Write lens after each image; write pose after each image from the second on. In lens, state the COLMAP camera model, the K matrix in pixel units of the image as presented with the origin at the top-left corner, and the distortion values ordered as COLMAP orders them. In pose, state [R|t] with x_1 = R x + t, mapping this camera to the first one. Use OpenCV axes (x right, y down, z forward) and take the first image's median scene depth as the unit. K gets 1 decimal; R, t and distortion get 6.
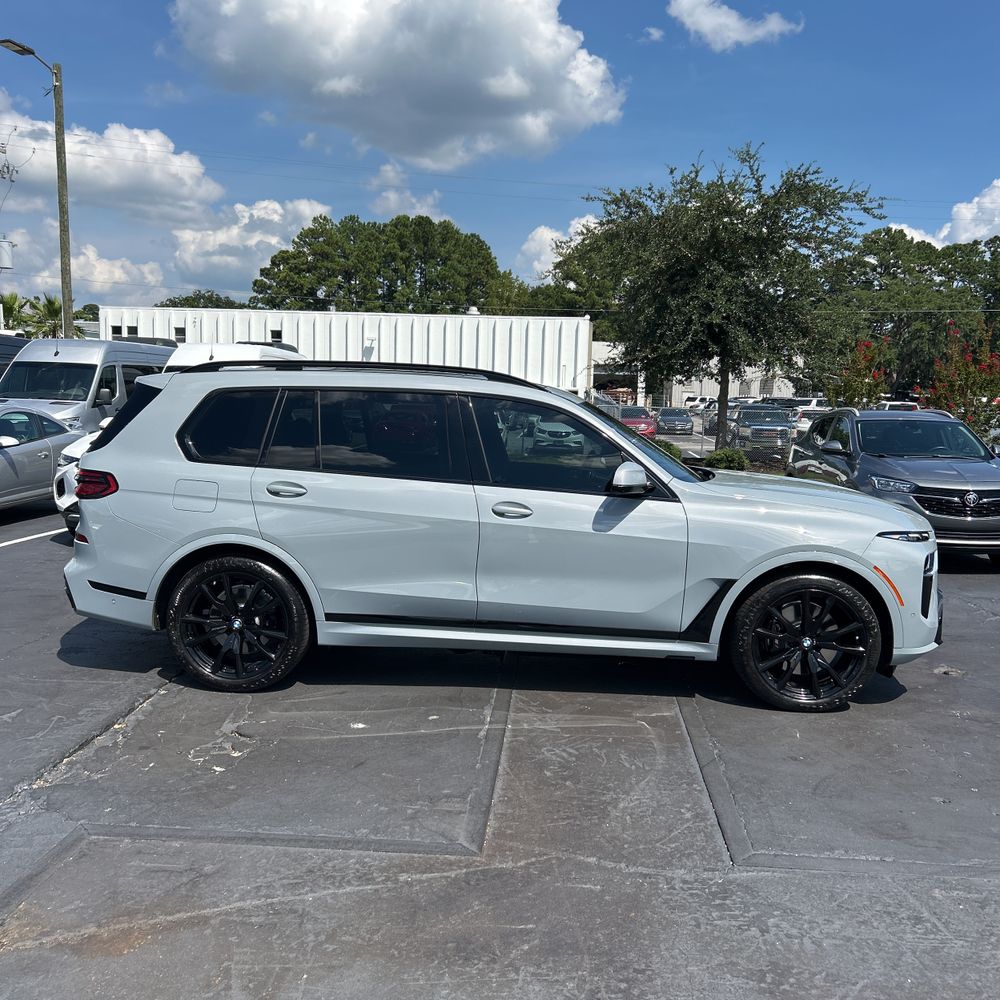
lens RADIAL K [[1016.9, 0, 500.2], [0, 1016.9, 509.7], [0, 0, 1]] dist [0.016905, 0.000000]
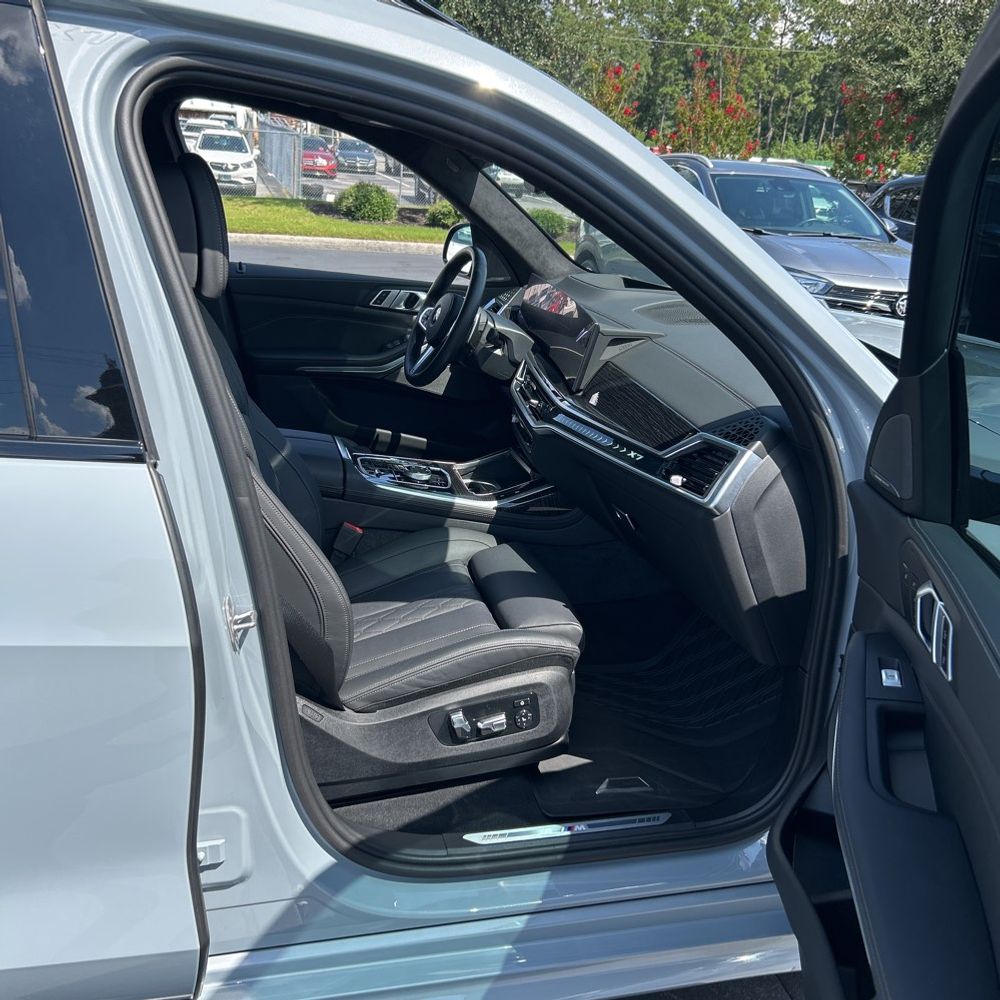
lens RADIAL K [[1016.9, 0, 519.6], [0, 1016.9, 500.2], [0, 0, 1]] dist [0.016905, 0.000000]
pose [[0.941462, -0.061420, 0.331478, -0.008161], [-0.019017, 0.972021, 0.234121, -0.019971], [-0.336583, -0.226720, 0.913953, 0.226035]]
